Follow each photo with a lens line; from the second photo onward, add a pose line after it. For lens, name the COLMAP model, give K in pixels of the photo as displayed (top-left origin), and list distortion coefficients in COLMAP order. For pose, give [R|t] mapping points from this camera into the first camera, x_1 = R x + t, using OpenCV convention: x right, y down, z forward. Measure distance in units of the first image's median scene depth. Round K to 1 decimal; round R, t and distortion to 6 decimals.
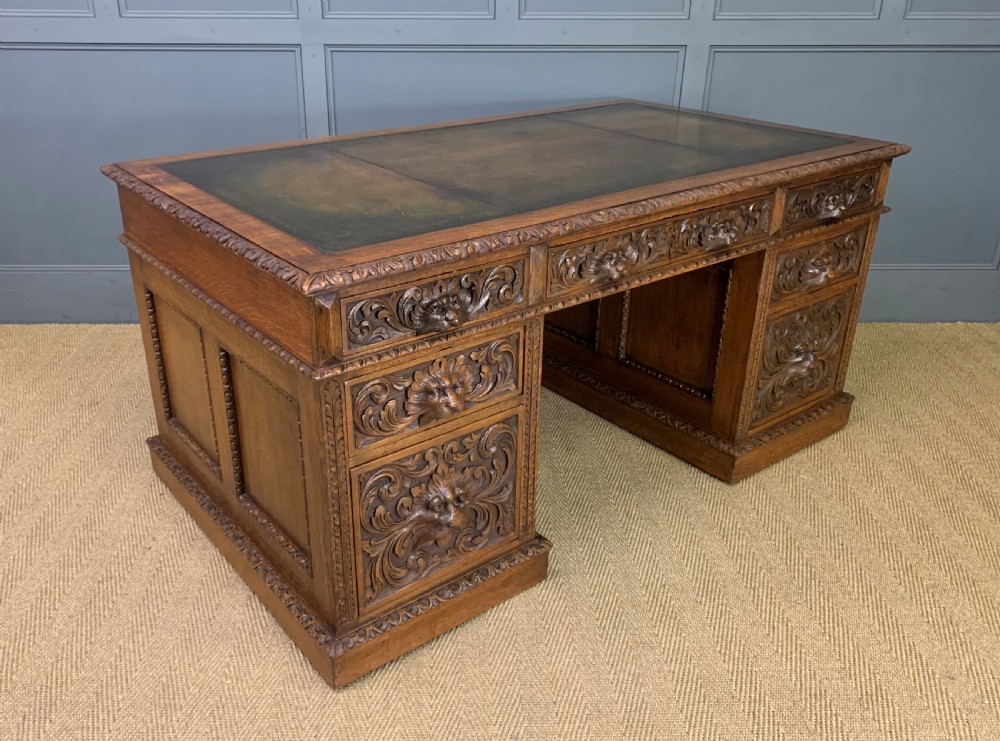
lens RADIAL K [[920.2, 0, 499.2], [0, 920.2, 370.3], [0, 0, 1]] dist [0.037595, 0.000074]
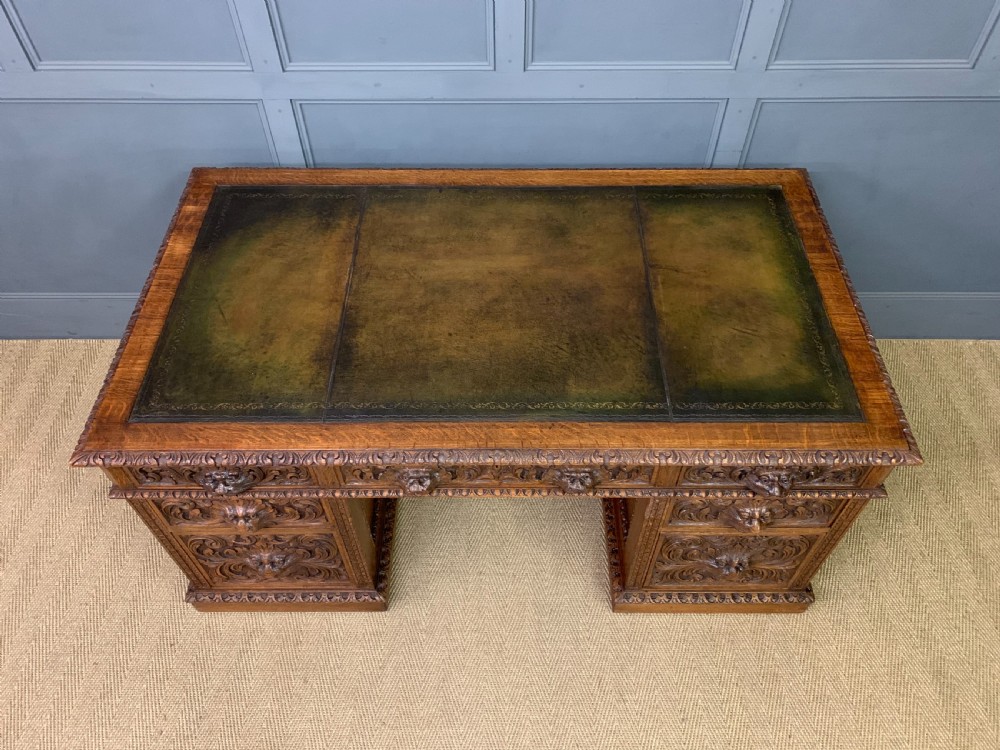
lens RADIAL K [[768.1, 0, 503.0], [0, 768.1, 372.8], [0, 0, 1]] dist [0.097450, -0.195050]
pose [[0.764910, 0.489492, -0.418700, 0.551800], [-0.258397, 0.828601, 0.496641, -0.743215], [0.590037, -0.271695, 0.760288, 0.430174]]
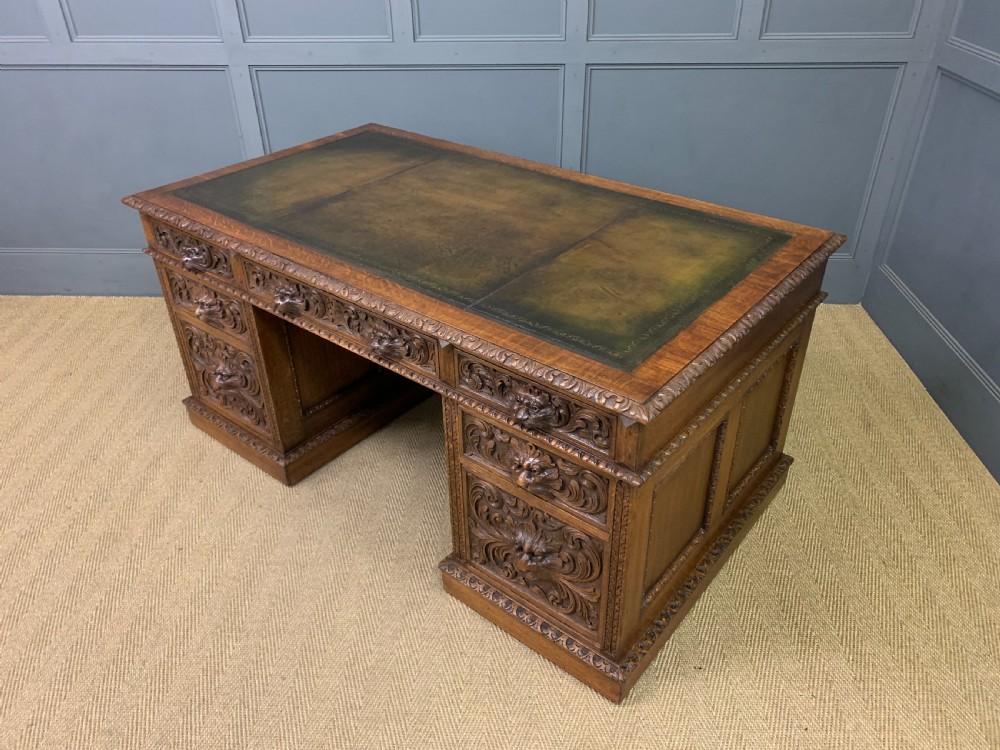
lens RADIAL K [[765.6, 0, 507.8], [0, 765.6, 354.4], [0, 0, 1]] dist [0.034924, -0.095328]
pose [[0.199015, 0.506435, -0.838997, 1.169007], [-0.399789, 0.823600, 0.402309, -0.632871], [0.894741, 0.255356, 0.366376, 0.968868]]
